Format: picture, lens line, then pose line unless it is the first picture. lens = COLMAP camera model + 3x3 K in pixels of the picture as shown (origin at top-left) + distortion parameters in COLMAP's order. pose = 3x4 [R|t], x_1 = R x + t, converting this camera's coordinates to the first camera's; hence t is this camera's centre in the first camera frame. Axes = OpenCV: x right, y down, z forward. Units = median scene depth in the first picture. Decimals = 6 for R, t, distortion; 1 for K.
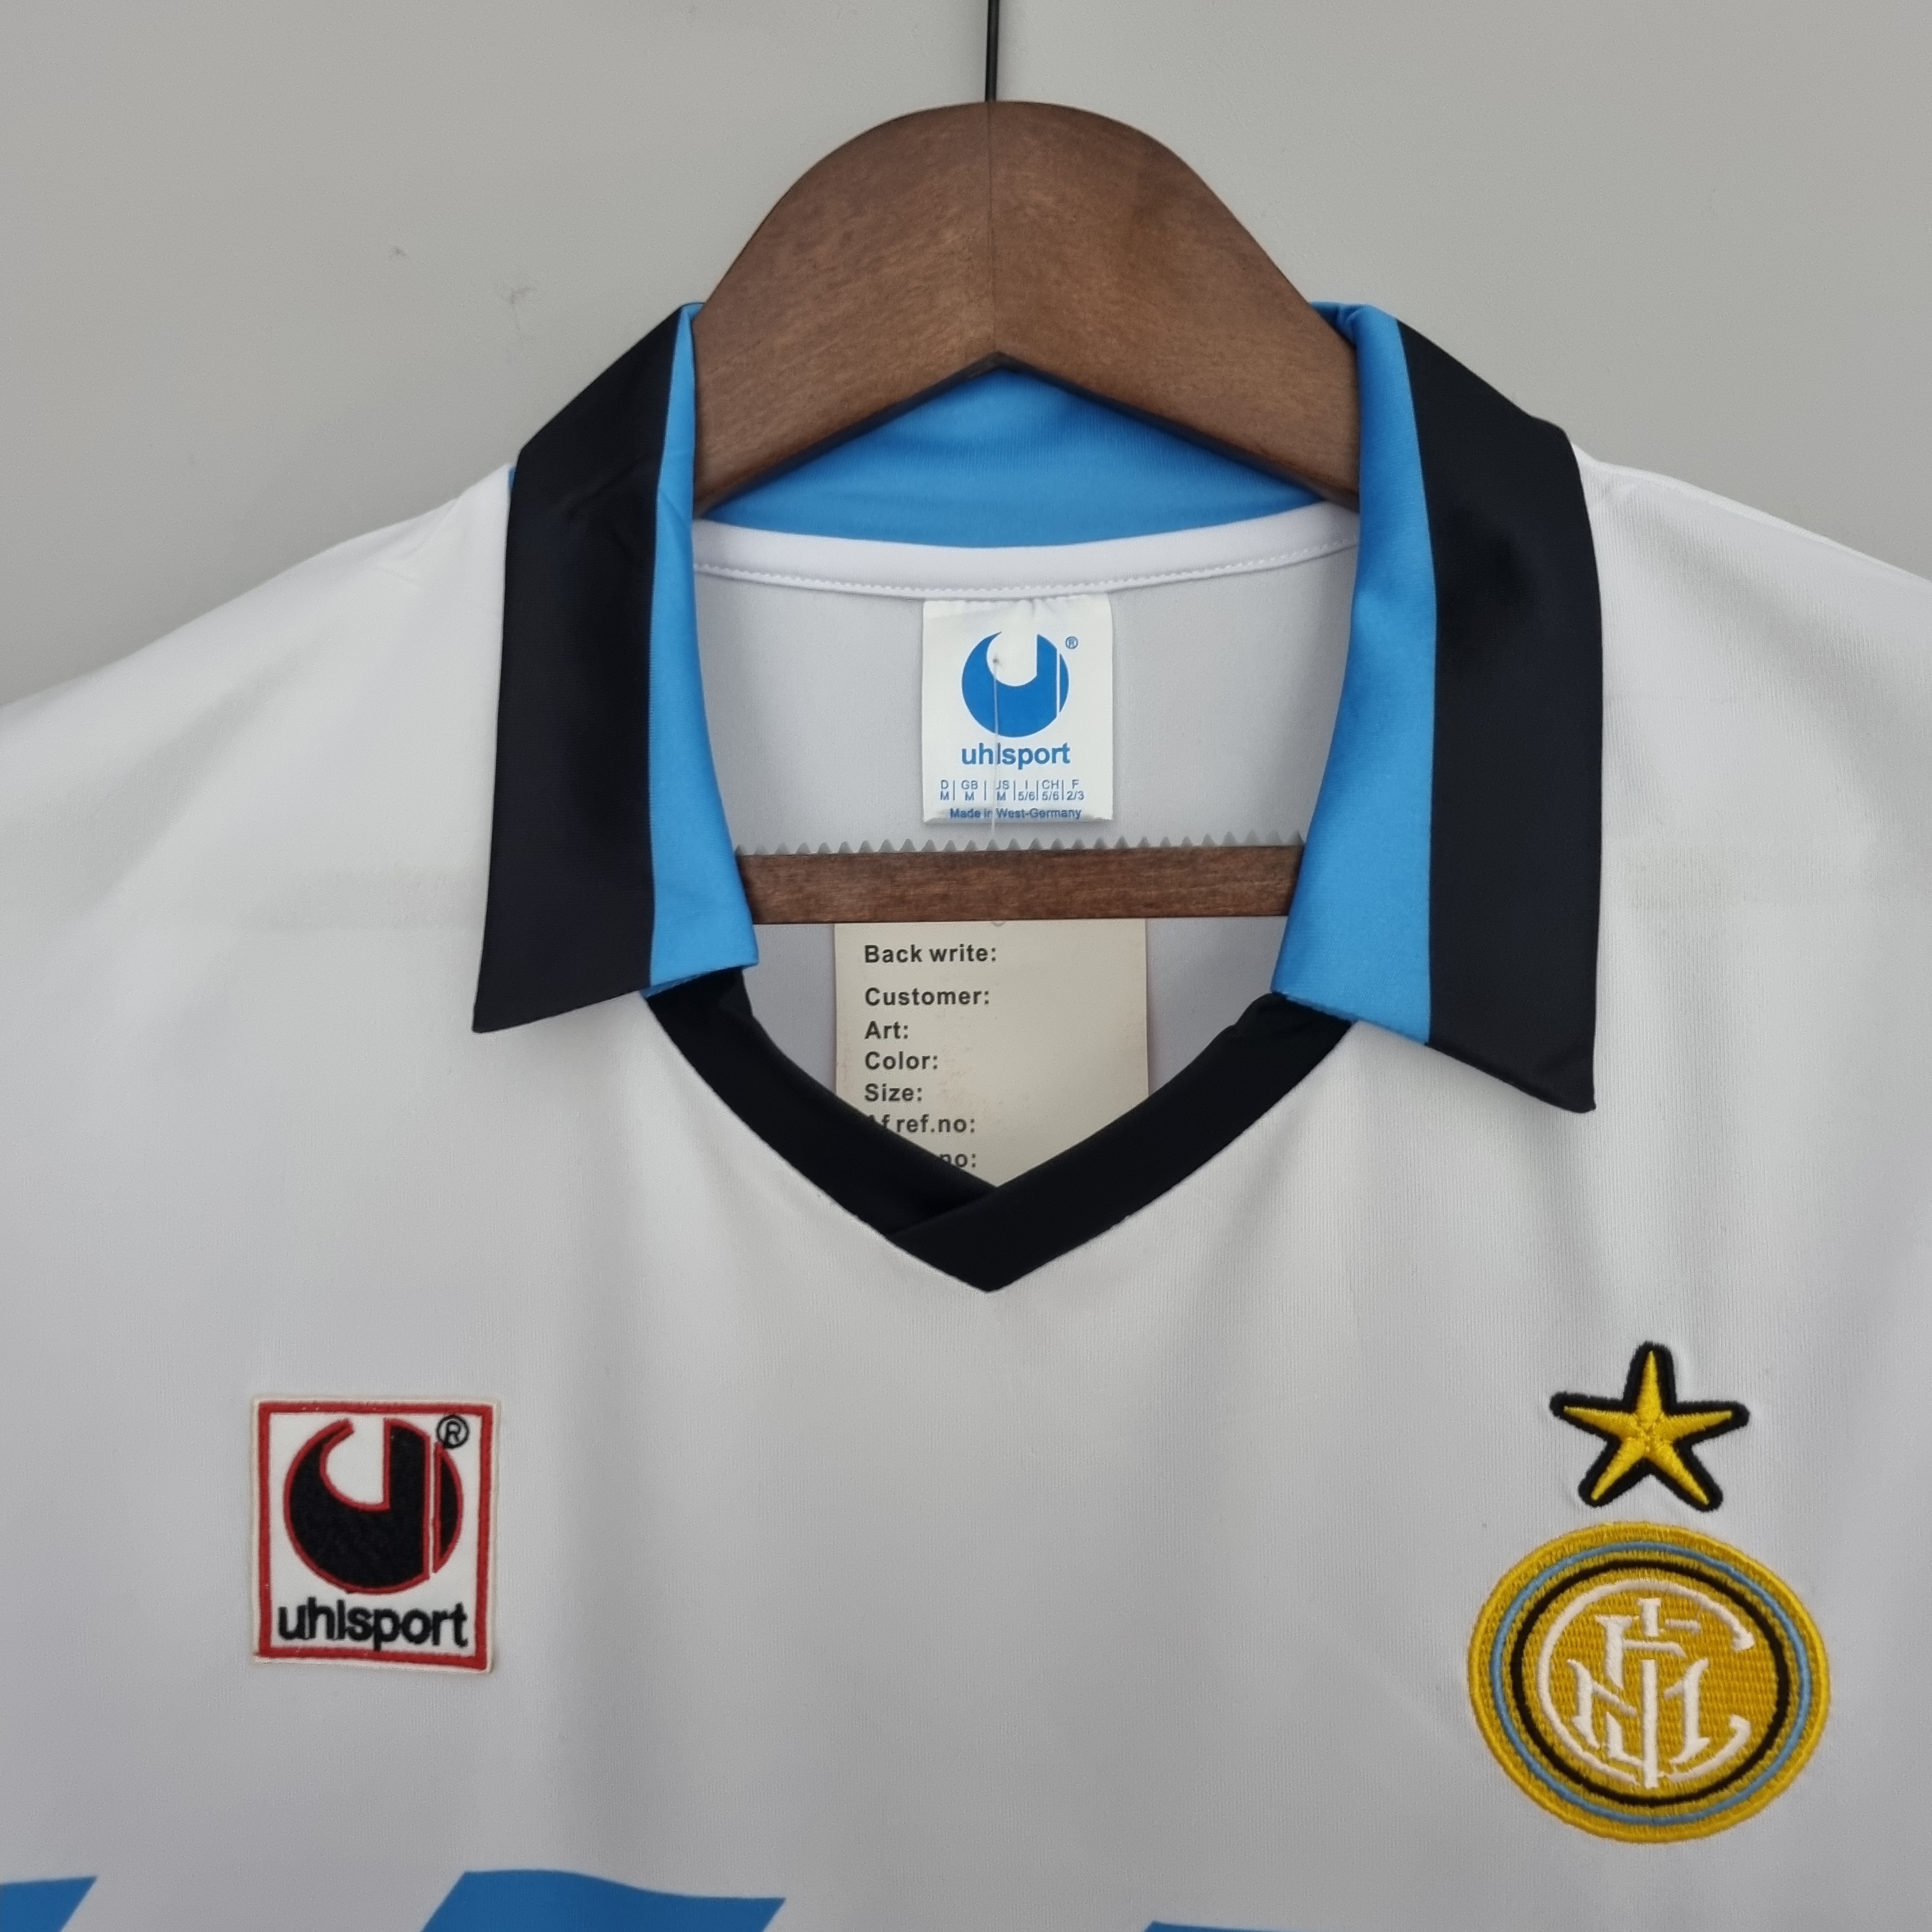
lens RADIAL K [[1996.1, 0, 966.0], [0, 1996.1, 966.0], [0, 0, 1]] dist [0.025307, -0.002974]
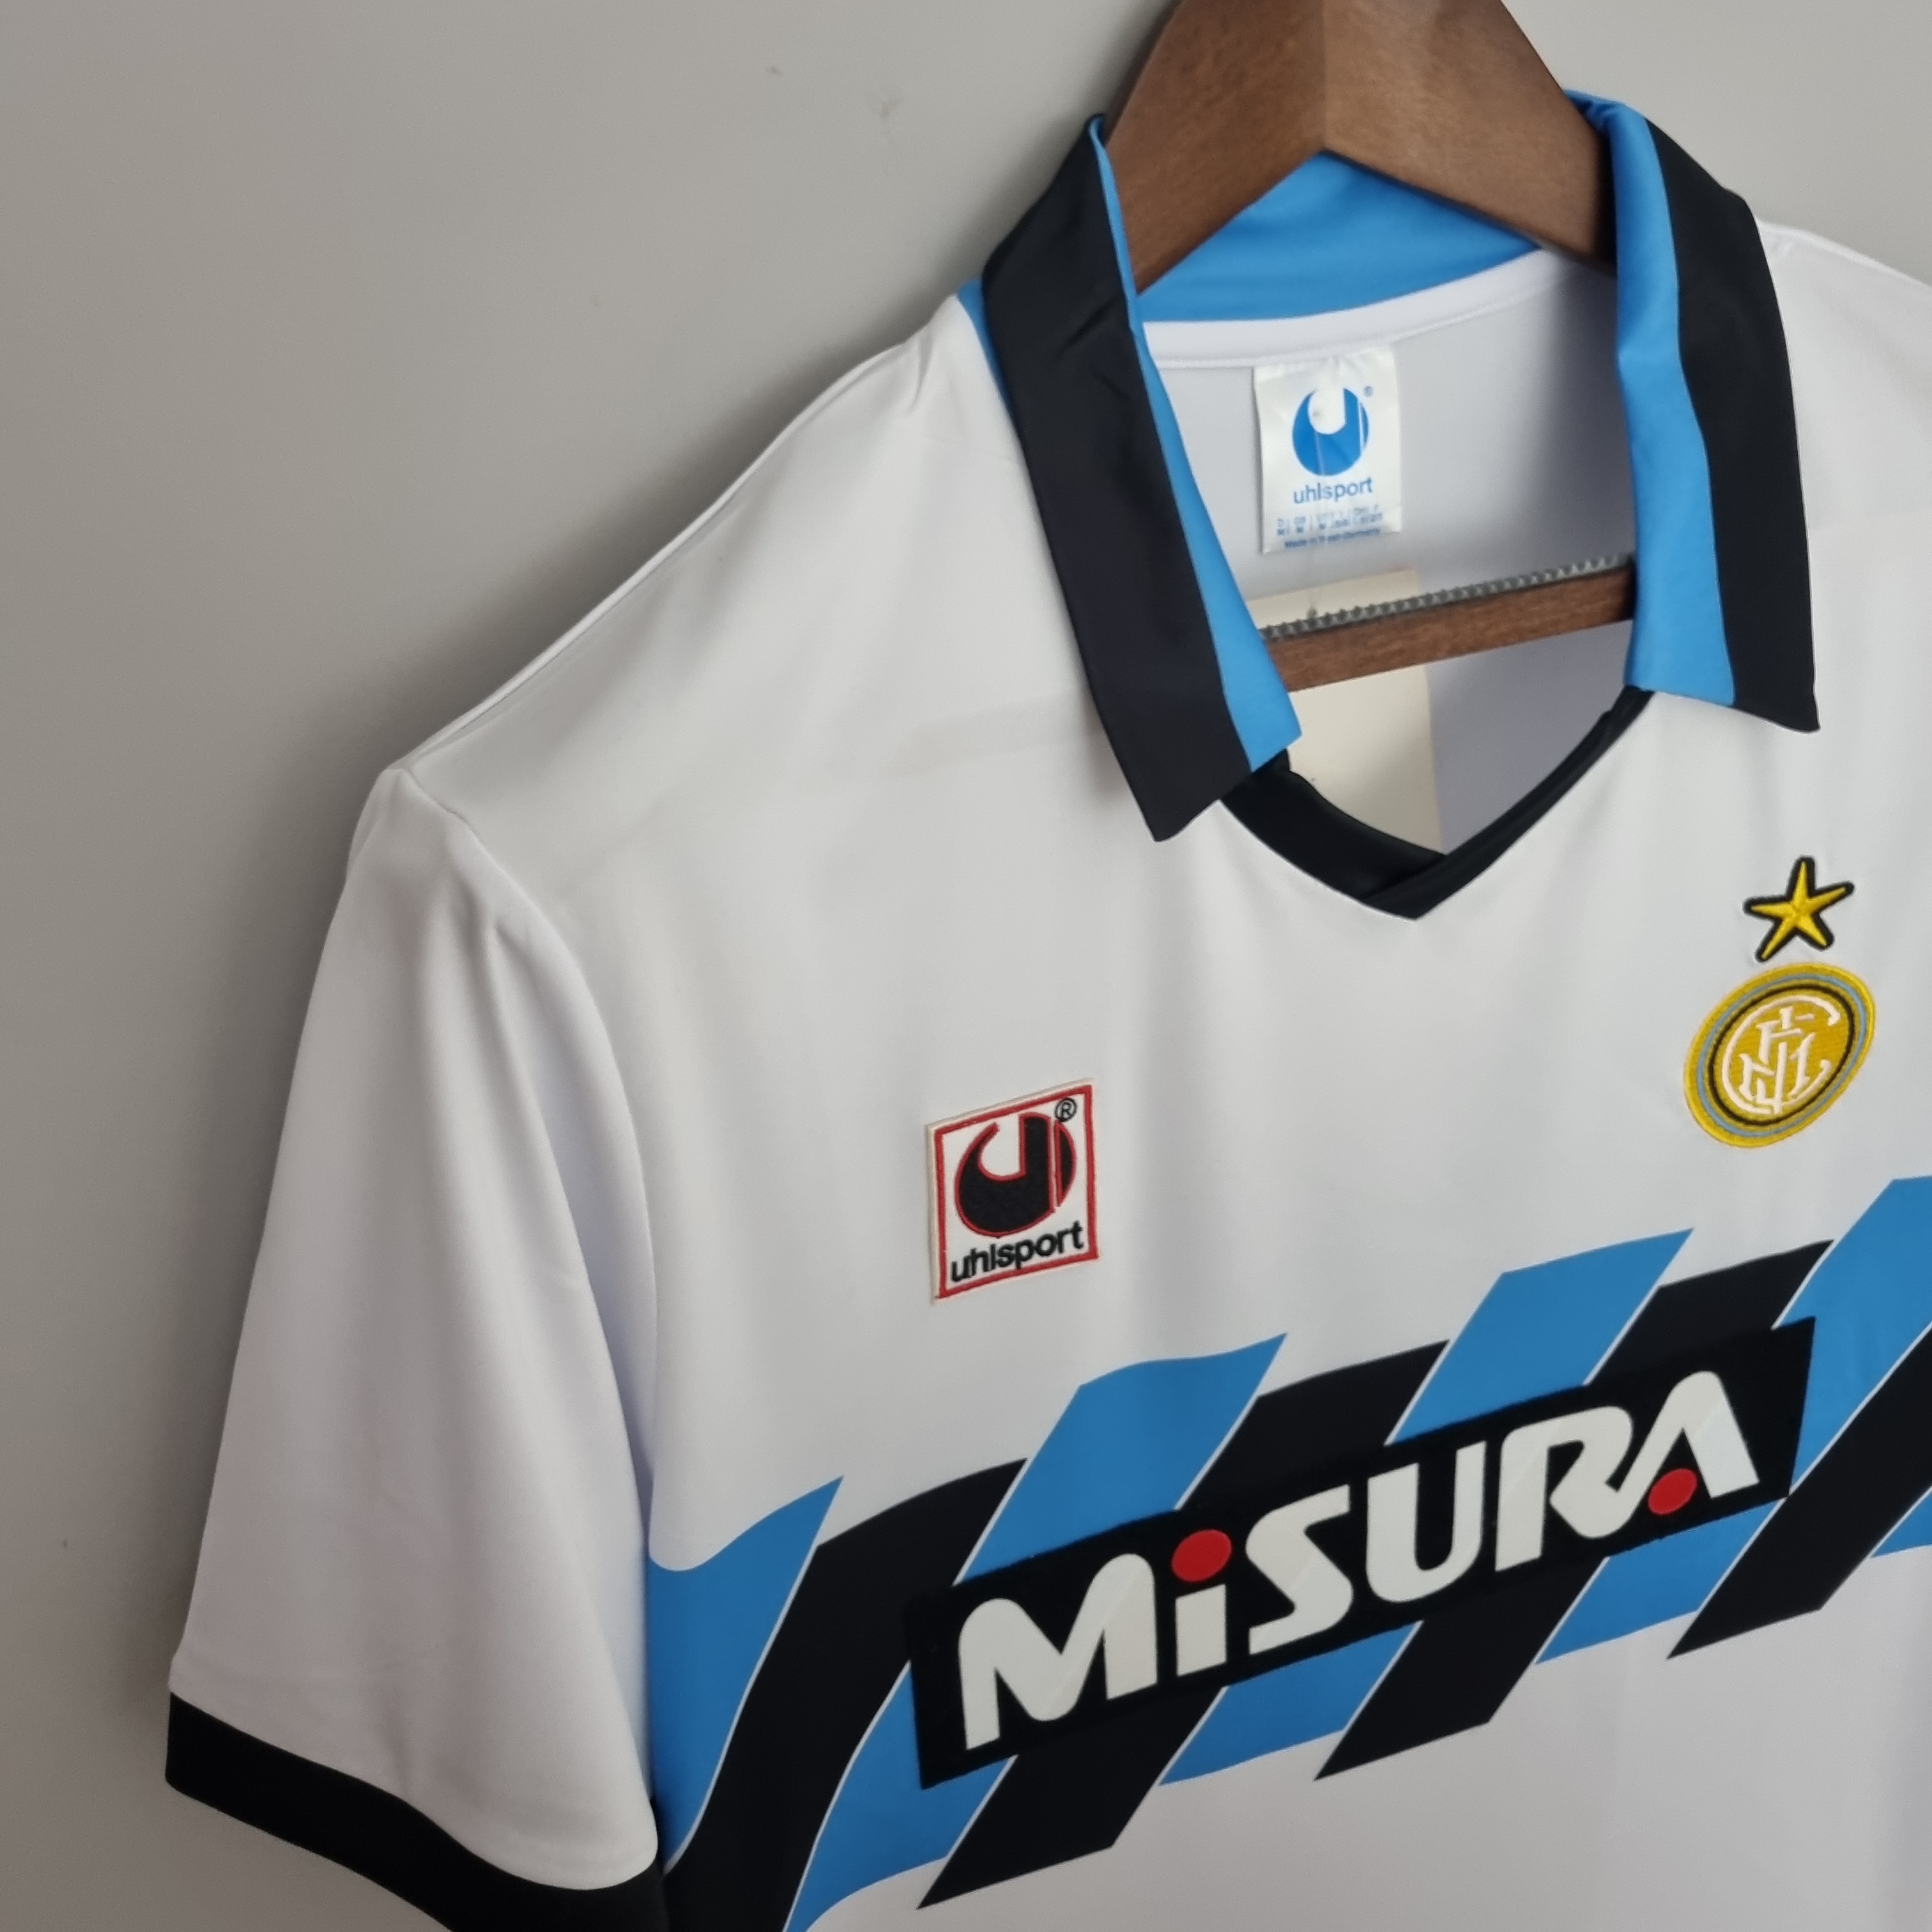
lens RADIAL K [[1996.1, 0, 966.0], [0, 1996.1, 966.0], [0, 0, 1]] dist [0.025307, -0.002974]
pose [[0.900498, -0.241478, 0.361651, -0.797277], [0.095247, 0.920981, 0.377786, -0.369515], [-0.424301, -0.305750, 0.852342, -0.061631]]
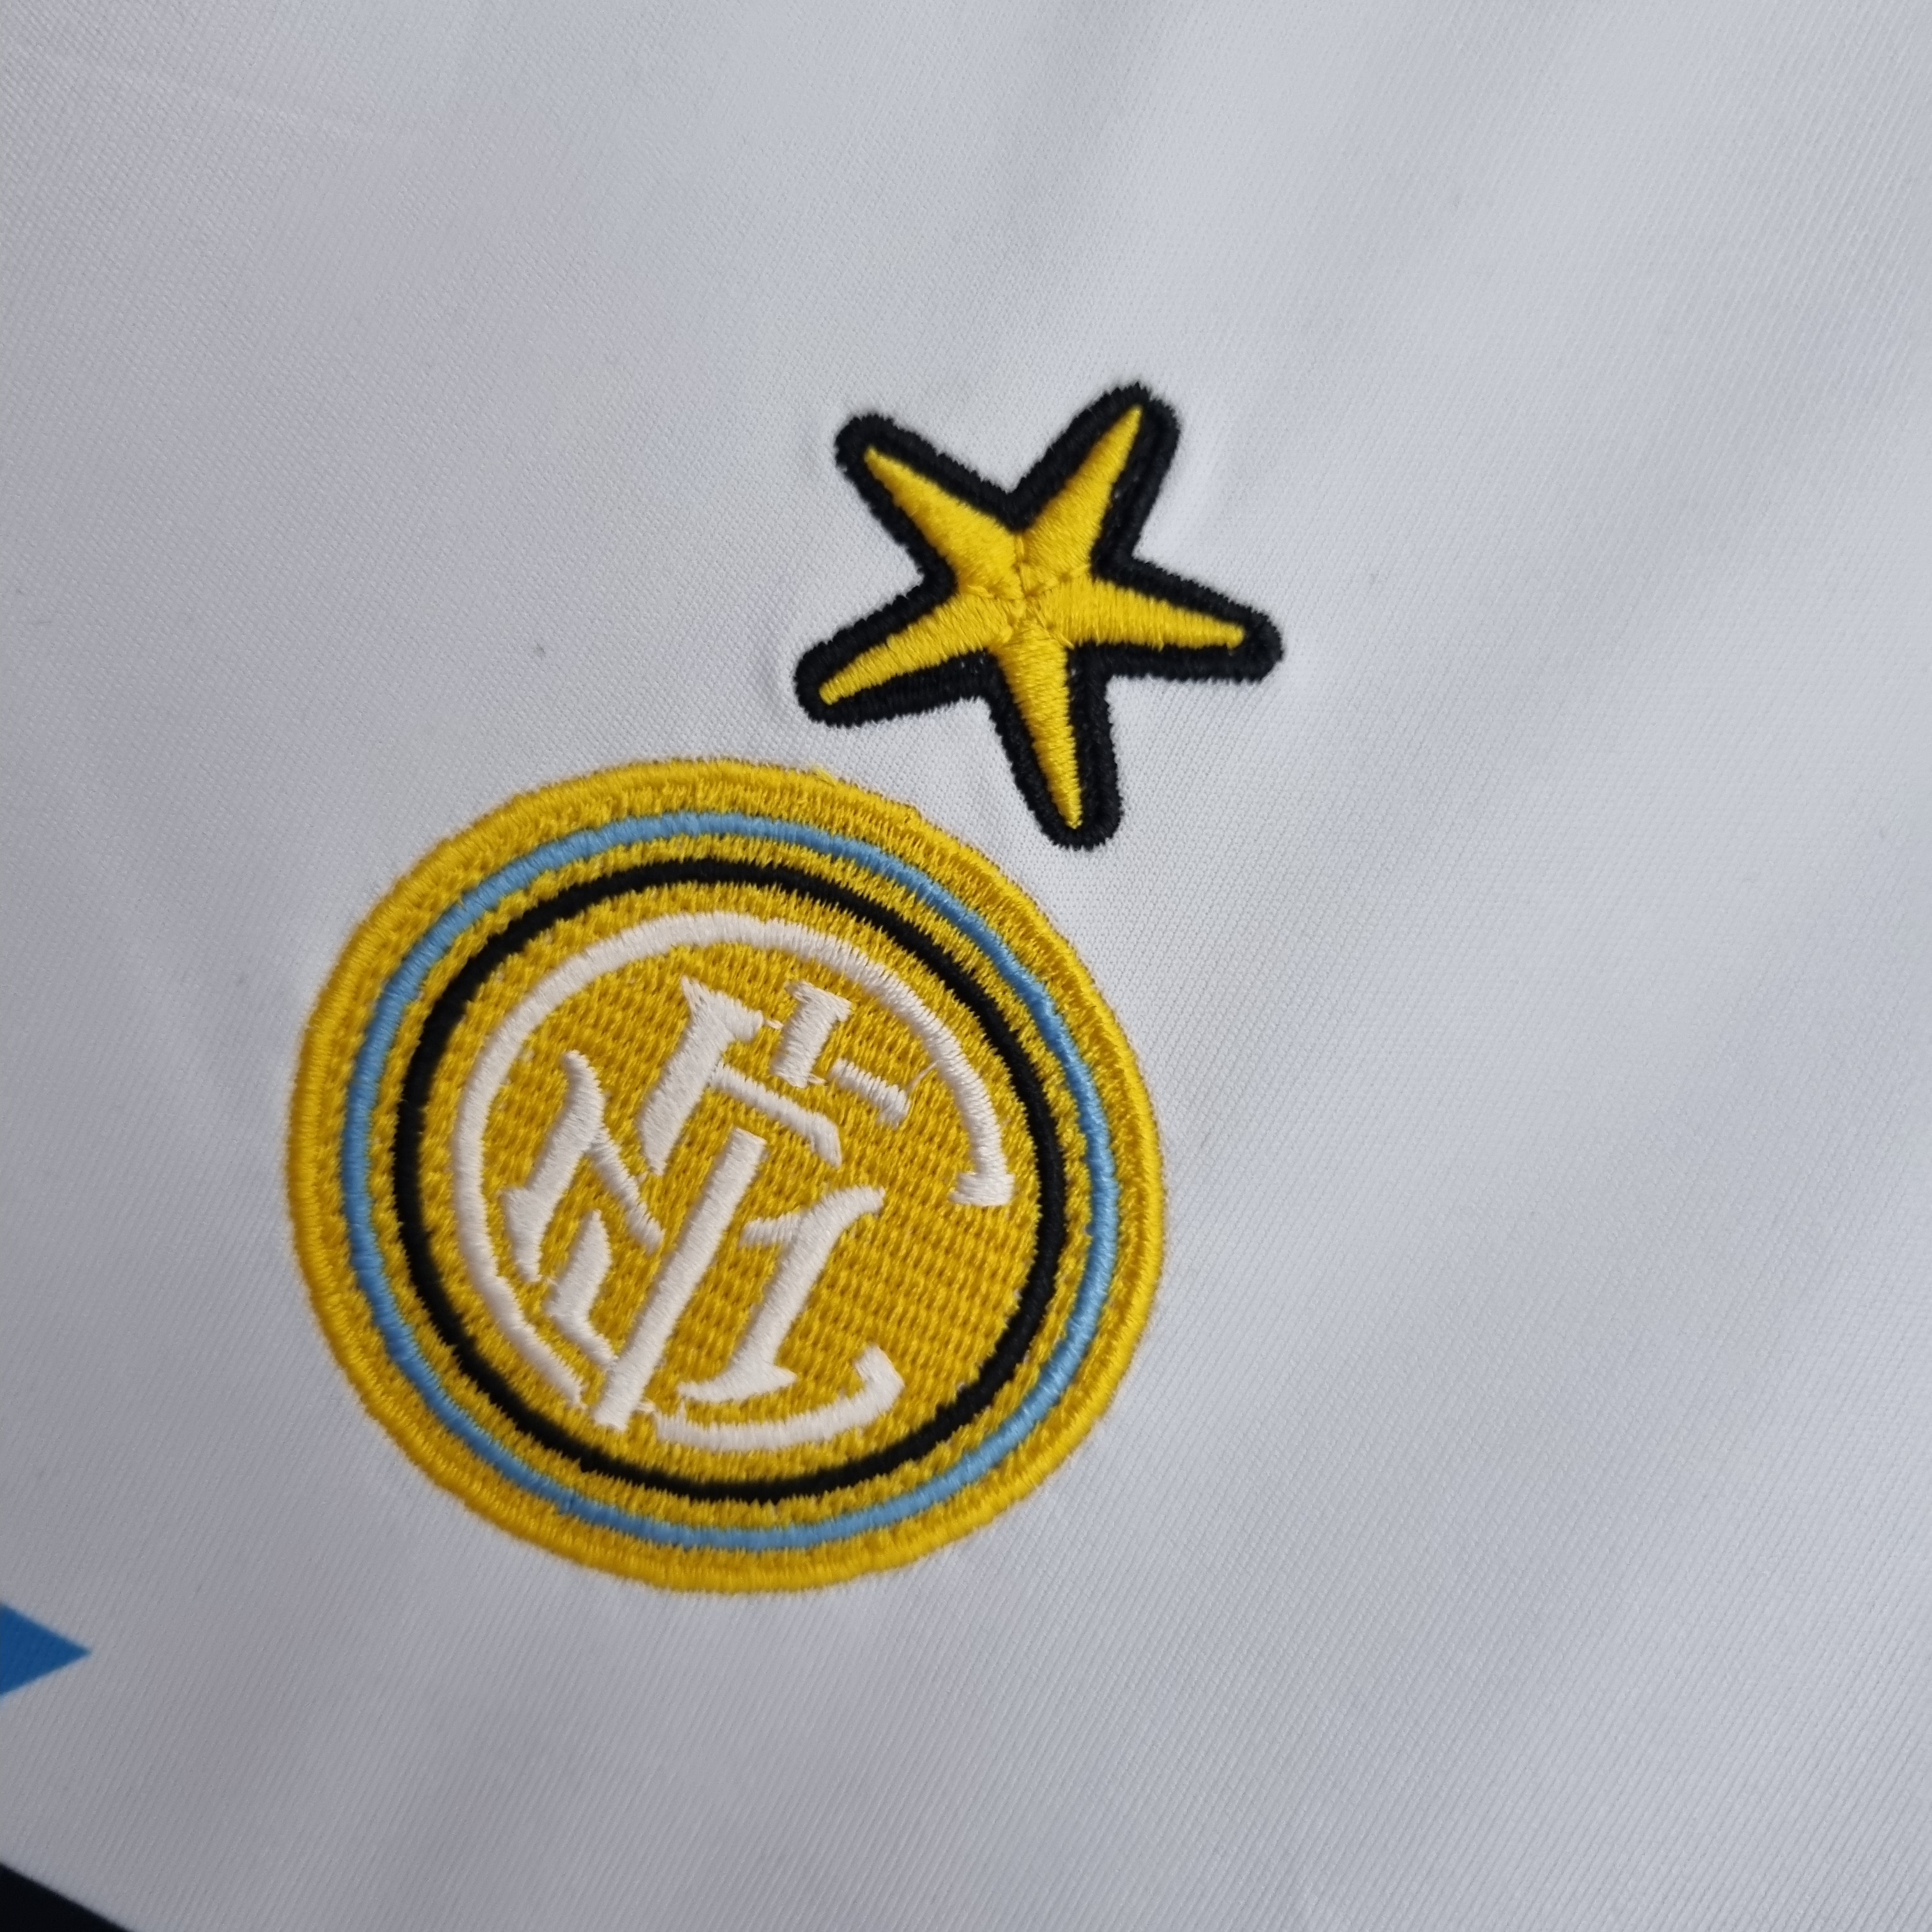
lens RADIAL K [[1996.1, 0, 966.0], [0, 1996.1, 966.0], [0, 0, 1]] dist [0.025307, -0.002974]
pose [[0.876824, 0.459682, 0.140968, 0.304301], [-0.470502, 0.880705, 0.054643, 0.274223], [-0.099033, -0.114238, 0.988505, 0.615155]]
